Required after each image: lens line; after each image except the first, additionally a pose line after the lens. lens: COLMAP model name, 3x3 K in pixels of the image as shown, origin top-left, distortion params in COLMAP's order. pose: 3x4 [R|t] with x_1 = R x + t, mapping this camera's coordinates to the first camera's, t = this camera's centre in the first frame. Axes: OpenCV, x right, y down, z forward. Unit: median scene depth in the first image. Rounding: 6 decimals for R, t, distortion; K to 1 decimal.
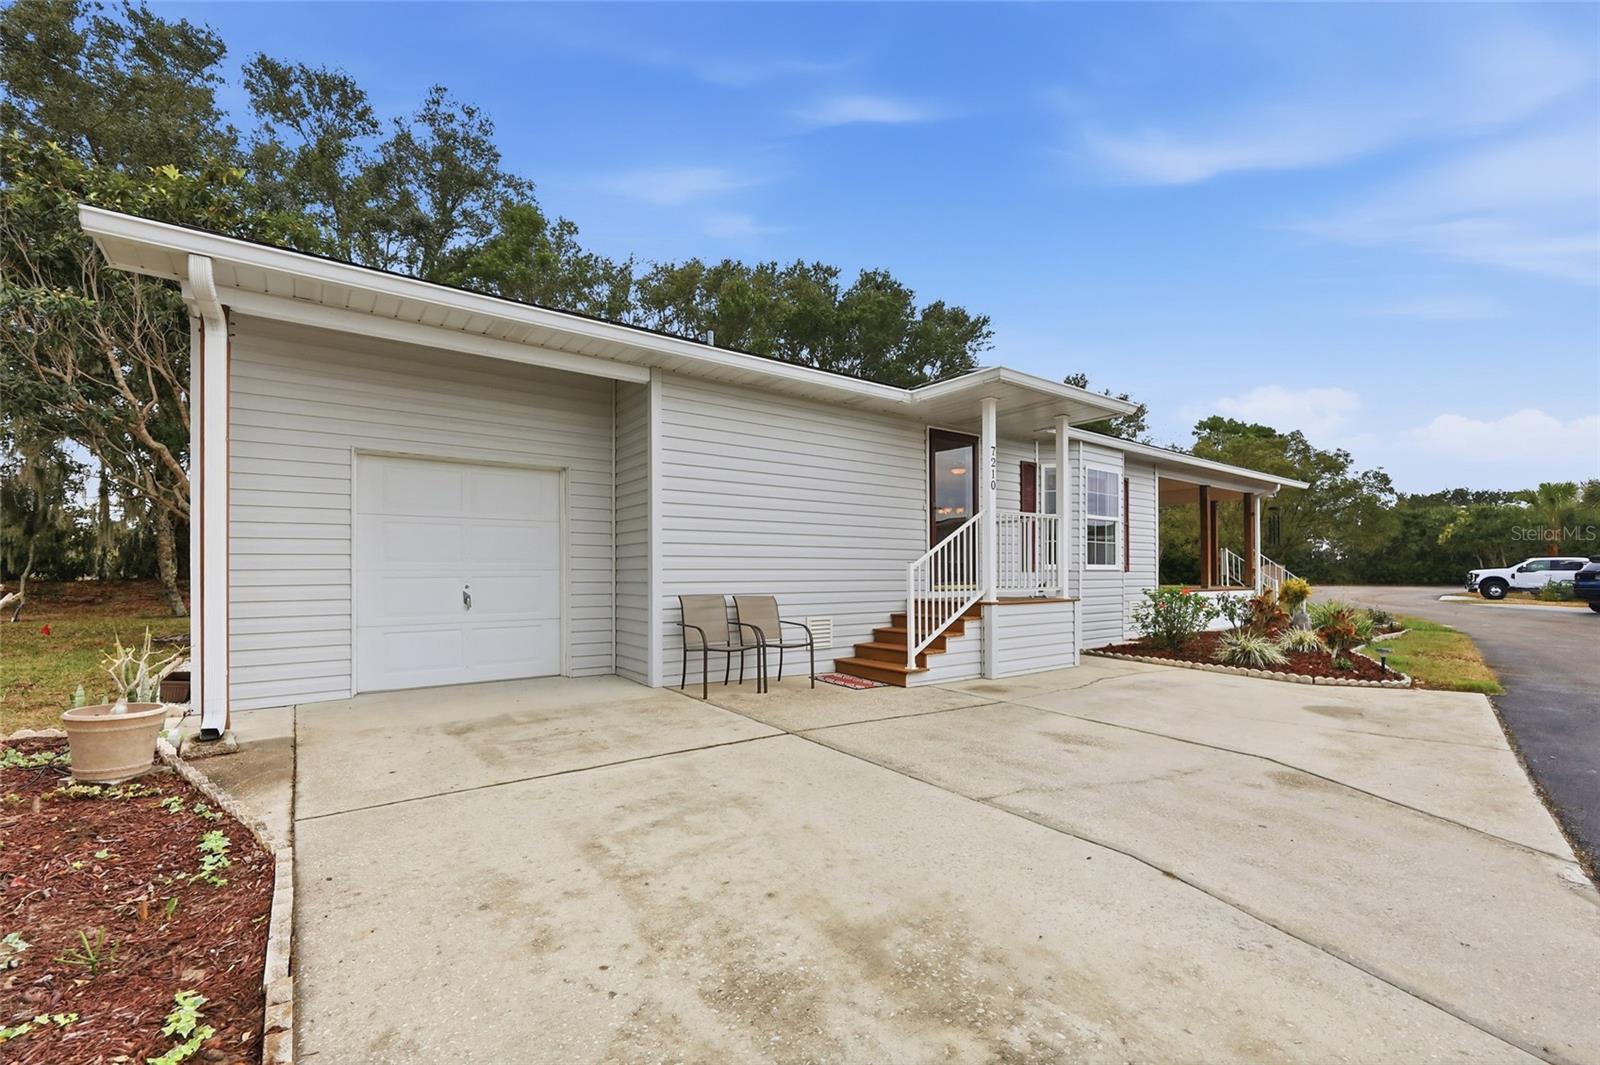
lens RADIAL K [[663.8, 0, 797.1], [0, 663.8, 543.9], [0, 0, 1]] dist [-0.000414, -0.000228]
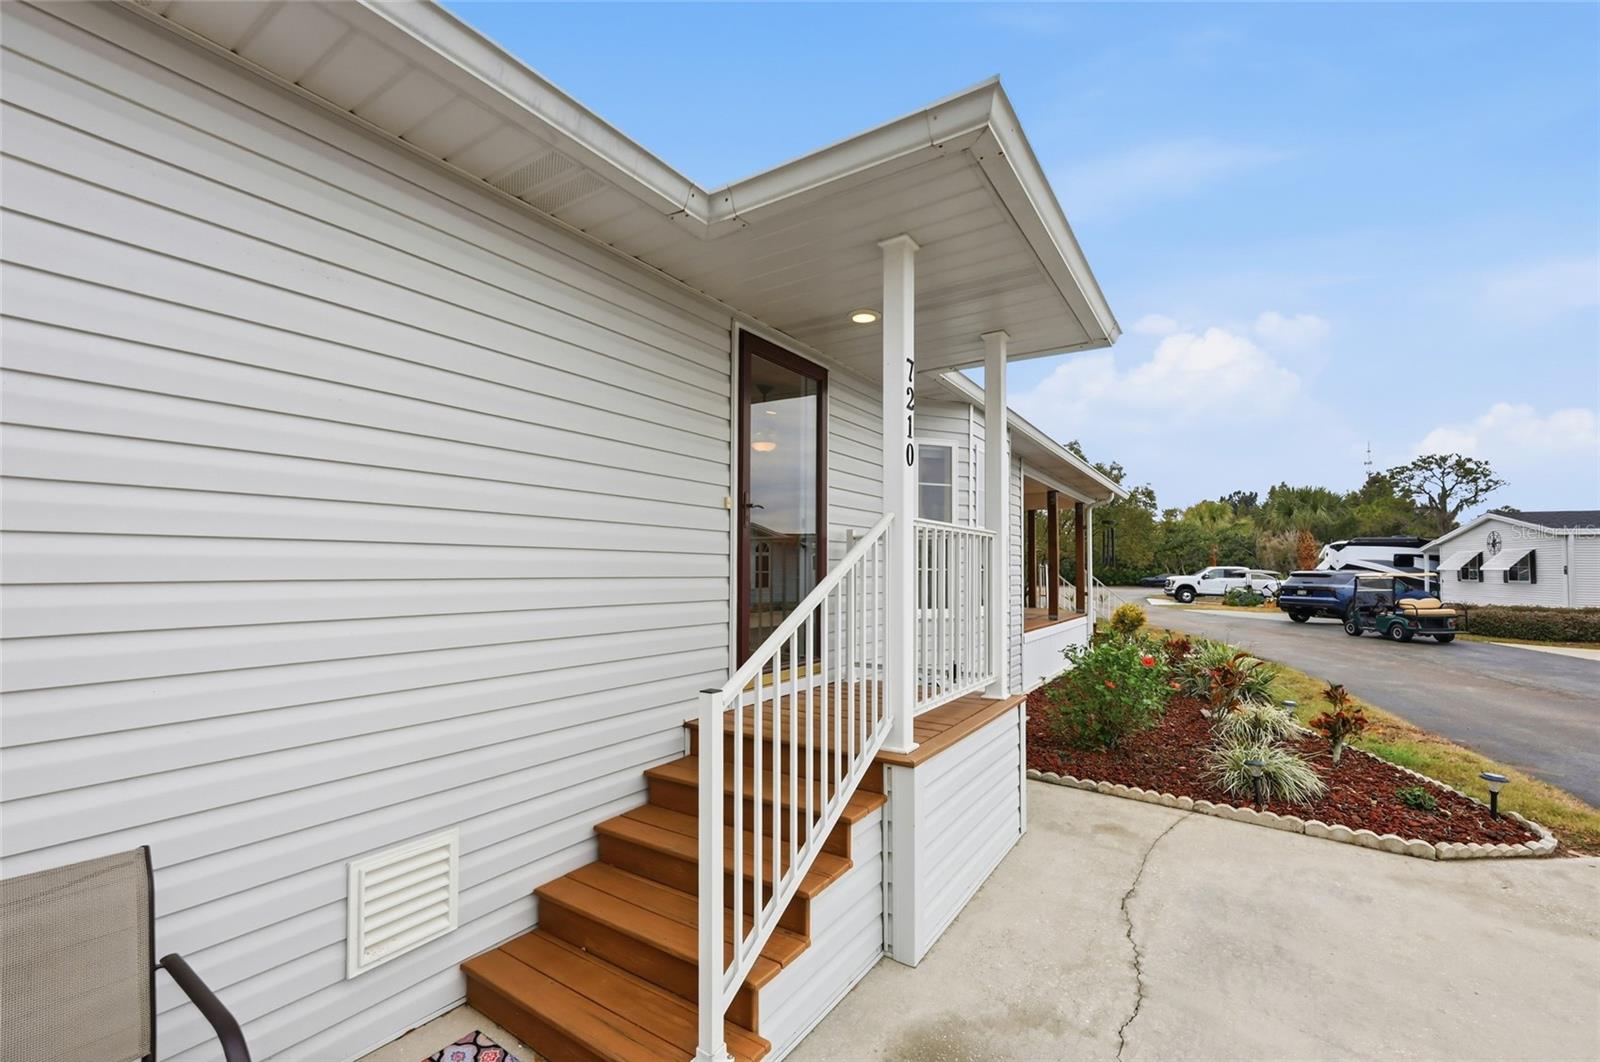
lens RADIAL K [[663.8, 0, 797.1], [0, 663.8, 542.4], [0, 0, 1]] dist [-0.000414, -0.000228]
pose [[0.941160, 0.024978, 0.337036, 0.068402], [-0.028247, 0.999589, 0.004798, -0.029188], [-0.336778, -0.014036, 0.941479, 0.476336]]
